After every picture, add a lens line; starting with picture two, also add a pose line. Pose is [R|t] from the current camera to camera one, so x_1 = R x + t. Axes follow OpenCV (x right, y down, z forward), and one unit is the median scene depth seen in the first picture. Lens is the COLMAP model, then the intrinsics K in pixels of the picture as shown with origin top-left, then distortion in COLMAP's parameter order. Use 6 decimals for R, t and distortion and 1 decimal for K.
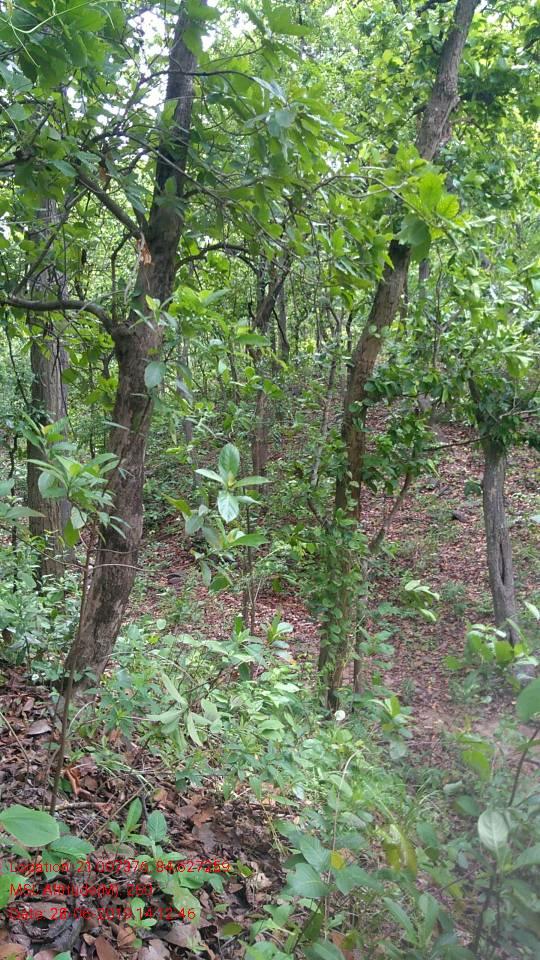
lens RADIAL K [[727.9, 0, 270.7], [0, 727.9, 477.5], [0, 0, 1]] dist [0.033889, -0.062165]
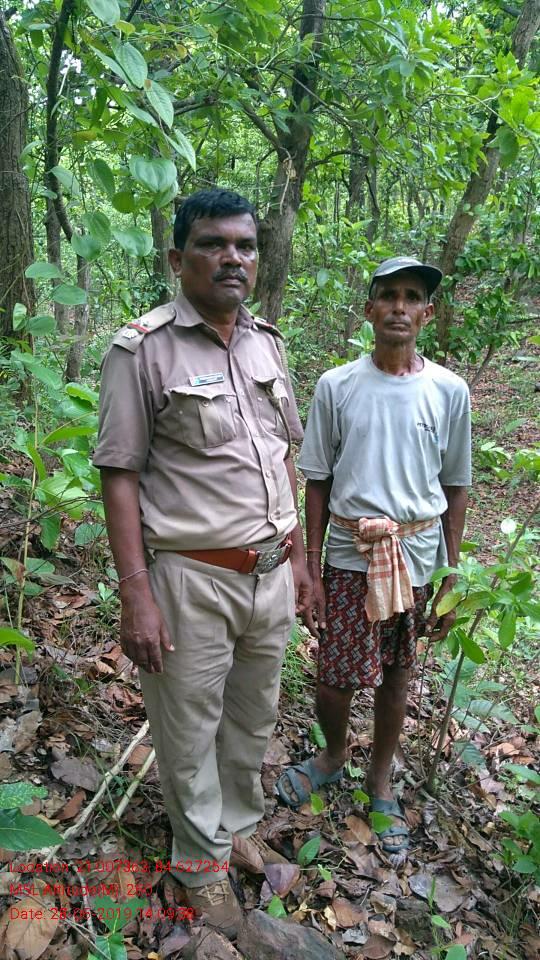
lens RADIAL K [[727.9, 0, 267.1], [0, 727.9, 486.0], [0, 0, 1]] dist [0.033889, -0.062165]
pose [[0.993532, 0.034981, -0.108026, -0.020234], [-0.014266, 0.982281, 0.186872, 0.002977], [0.112648, -0.184122, 0.976427, -0.150788]]
